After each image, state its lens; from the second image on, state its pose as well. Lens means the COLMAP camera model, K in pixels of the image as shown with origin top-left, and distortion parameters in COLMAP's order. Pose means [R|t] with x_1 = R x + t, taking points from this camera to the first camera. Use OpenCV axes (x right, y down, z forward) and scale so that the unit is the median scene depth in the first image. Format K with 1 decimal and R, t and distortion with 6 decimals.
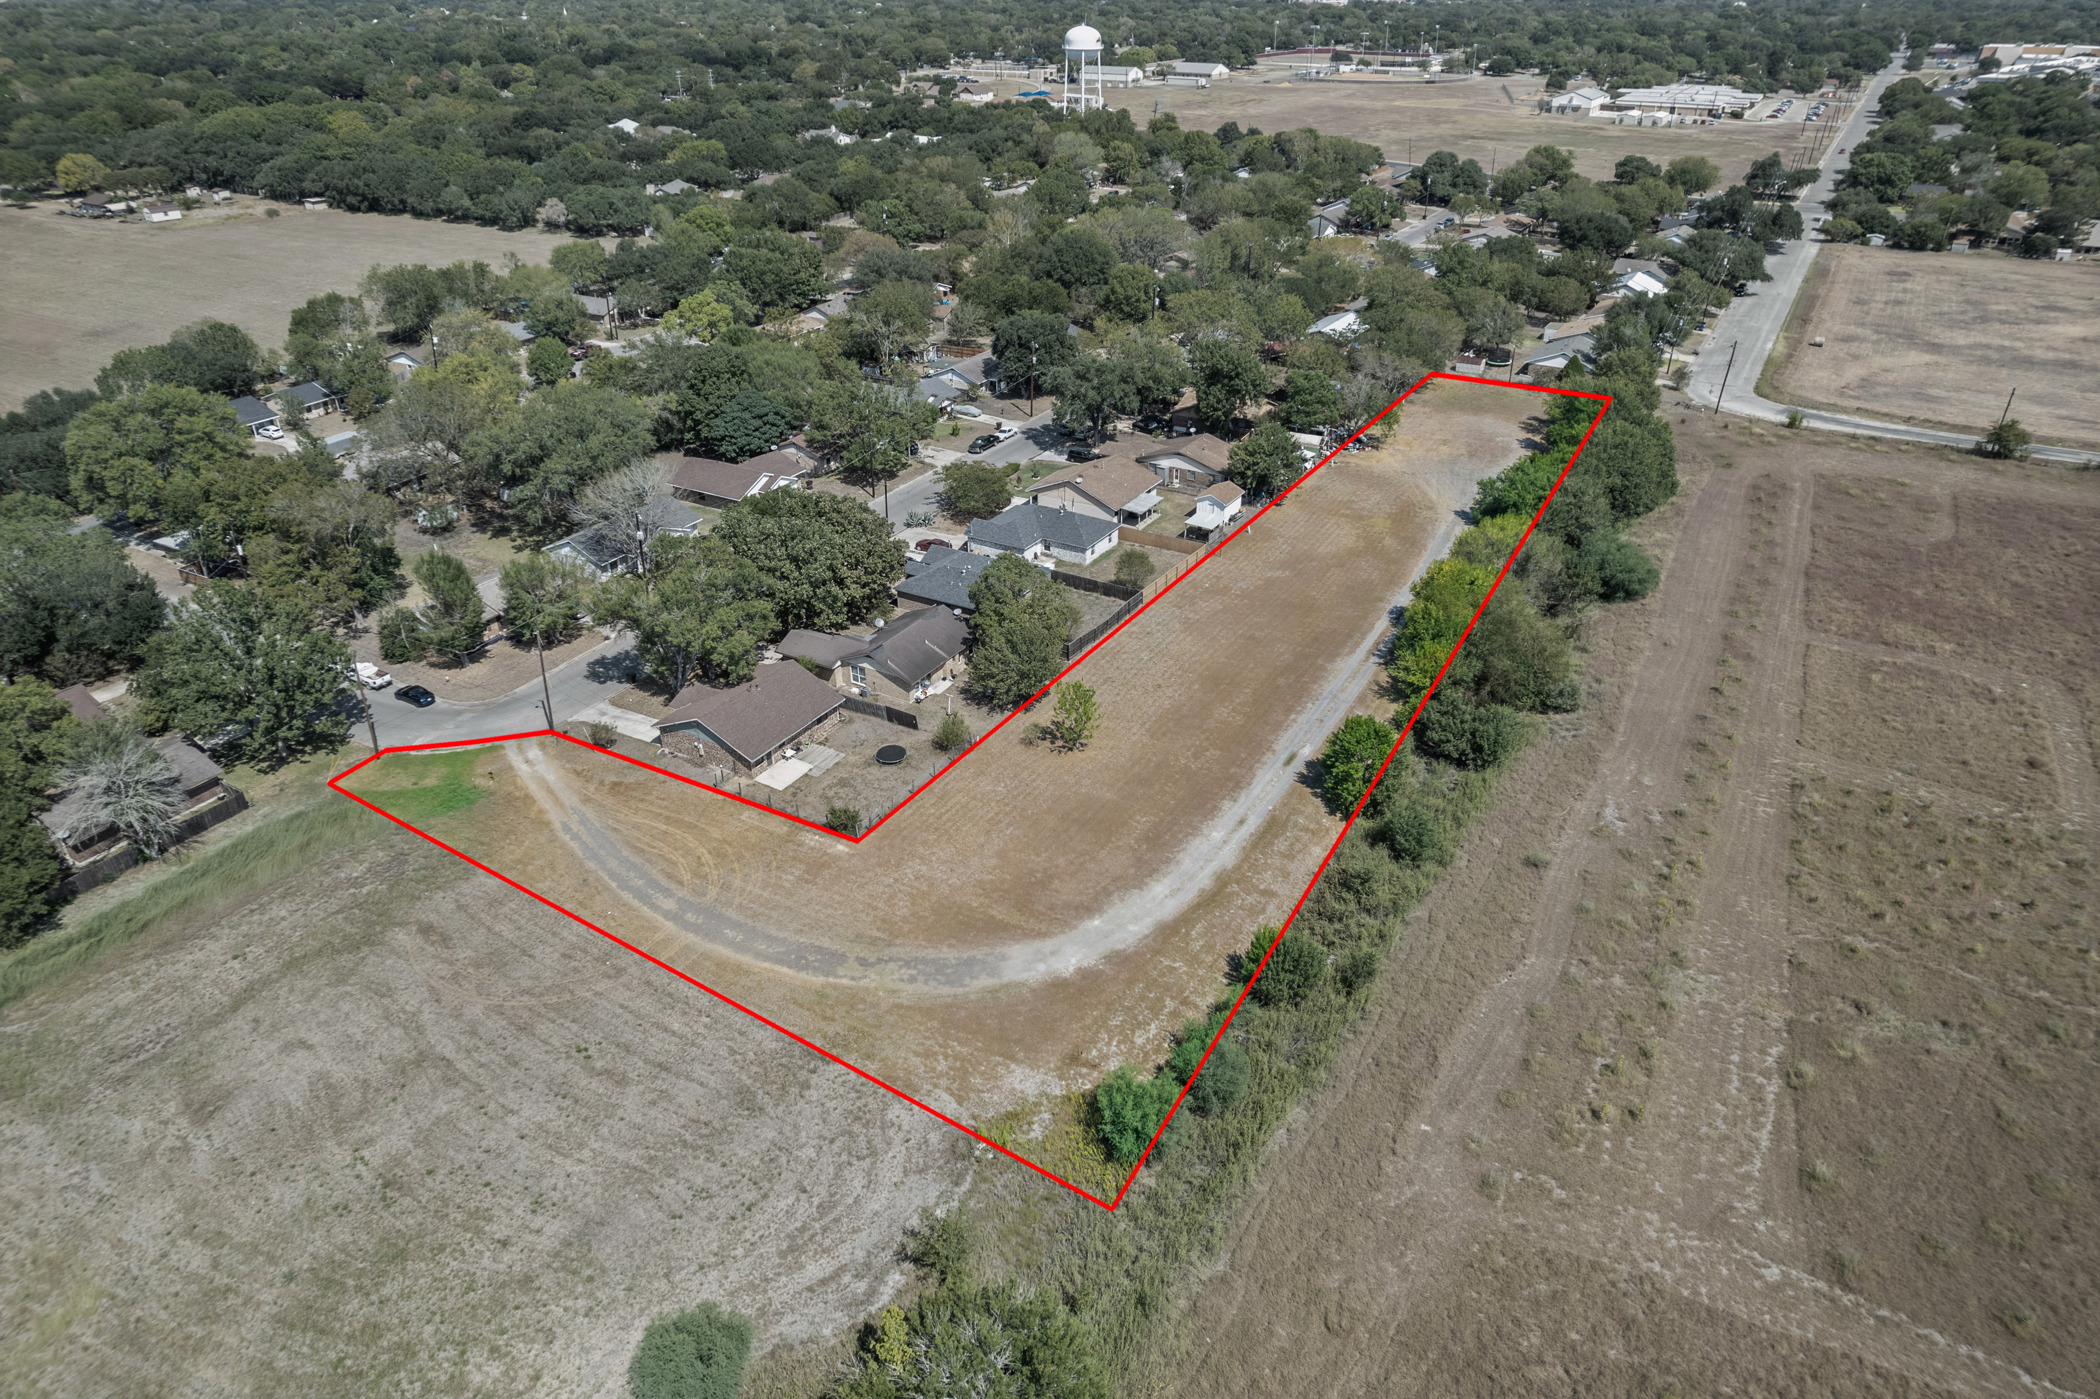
lens RADIAL K [[1354.6, 0, 1050.0], [0, 1354.6, 699.5], [0, 0, 1]] dist [-0.049175, 0.033473]
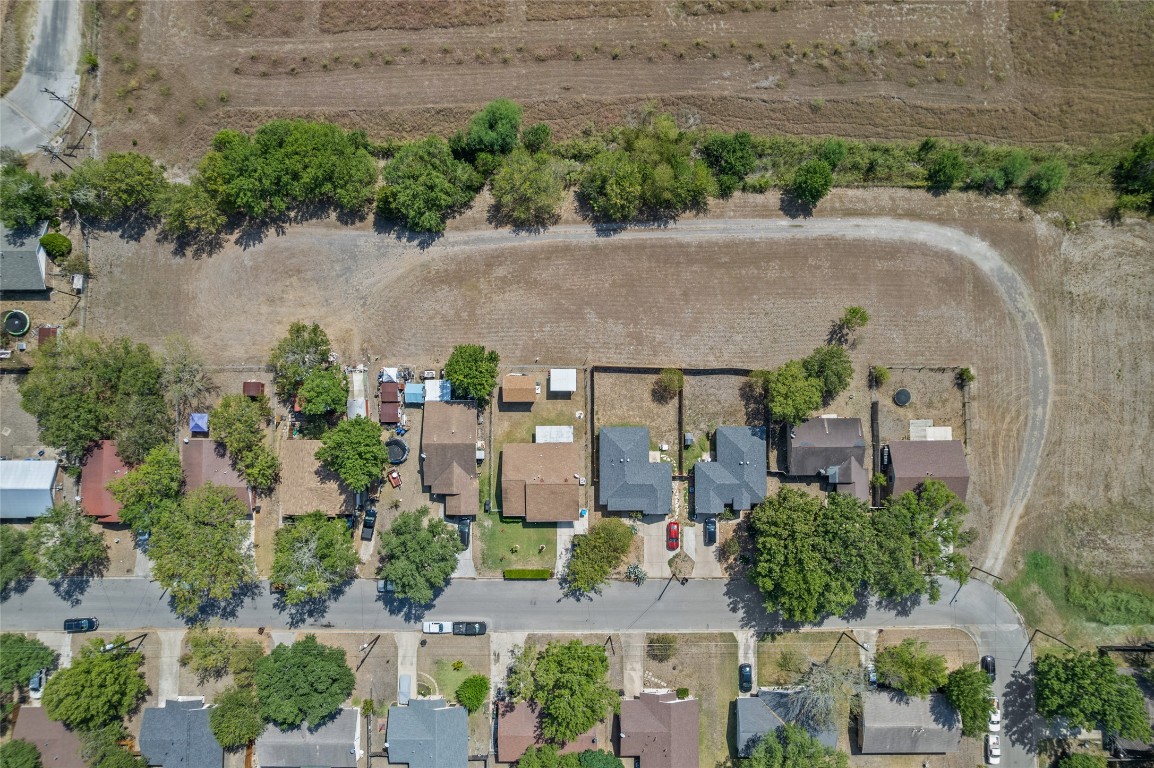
lens RADIAL K [[744.4, 0, 577.0], [0, 744.4, 384.0], [0, 0, 1]] dist [-0.049175, 0.033473]
pose [[-0.512576, -0.856451, 0.061304, 0.049189], [0.417274, -0.186062, 0.889530, -0.716105], [-0.750432, 0.481532, 0.452745, 0.553818]]
